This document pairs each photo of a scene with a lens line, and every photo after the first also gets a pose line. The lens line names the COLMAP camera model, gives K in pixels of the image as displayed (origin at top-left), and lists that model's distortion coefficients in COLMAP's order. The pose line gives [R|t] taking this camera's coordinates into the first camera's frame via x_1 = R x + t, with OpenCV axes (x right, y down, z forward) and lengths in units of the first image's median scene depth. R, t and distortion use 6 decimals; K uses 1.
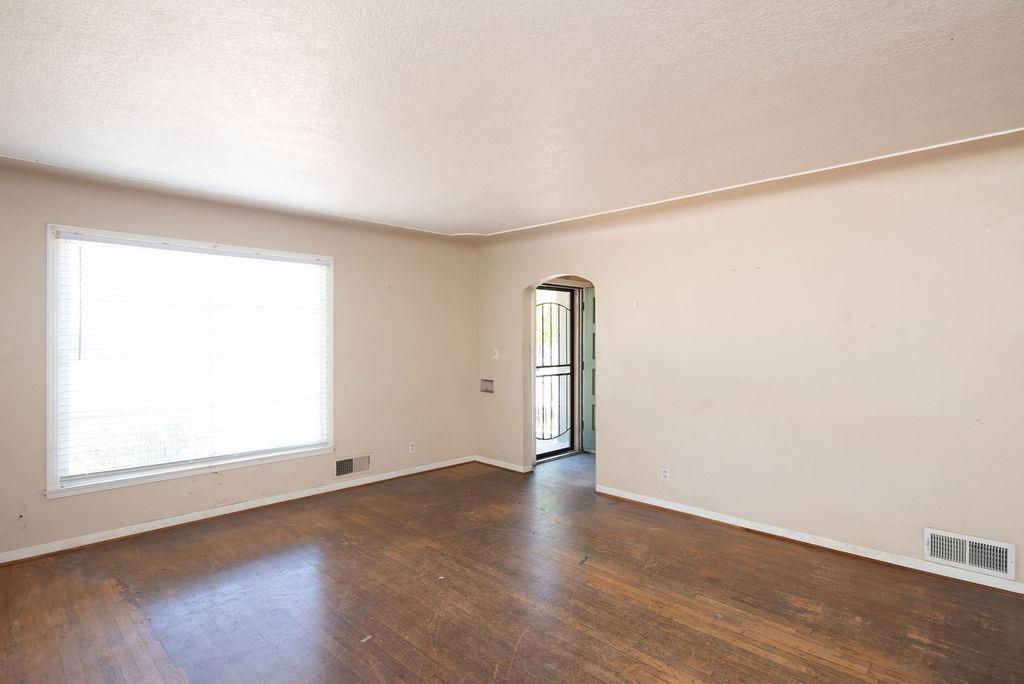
lens RADIAL K [[525.8, 0, 524.9], [0, 525.8, 341.4], [0, 0, 1]] dist [0.000061, -0.000583]
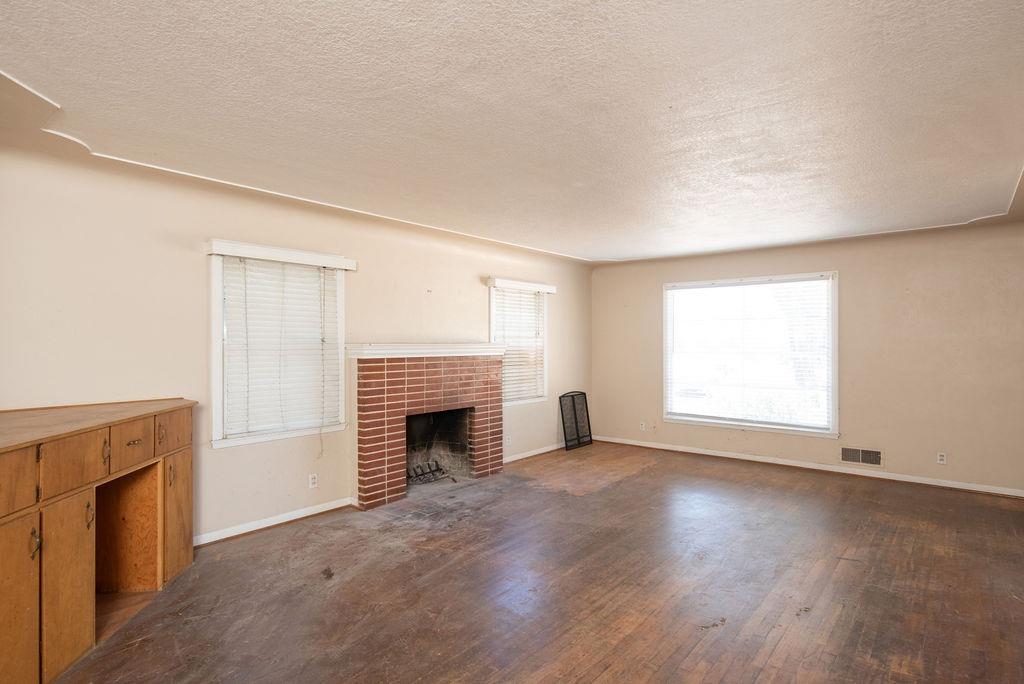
lens RADIAL K [[546.2, 0, 512.0], [0, 546.2, 342.0], [0, 0, 1]] dist [0.000729, -0.001450]
pose [[0.073365, 0.000391, -0.997305, 1.239743], [-0.004284, 0.999991, 0.000077, -0.000197], [0.997296, 0.004267, 0.073366, 0.304162]]
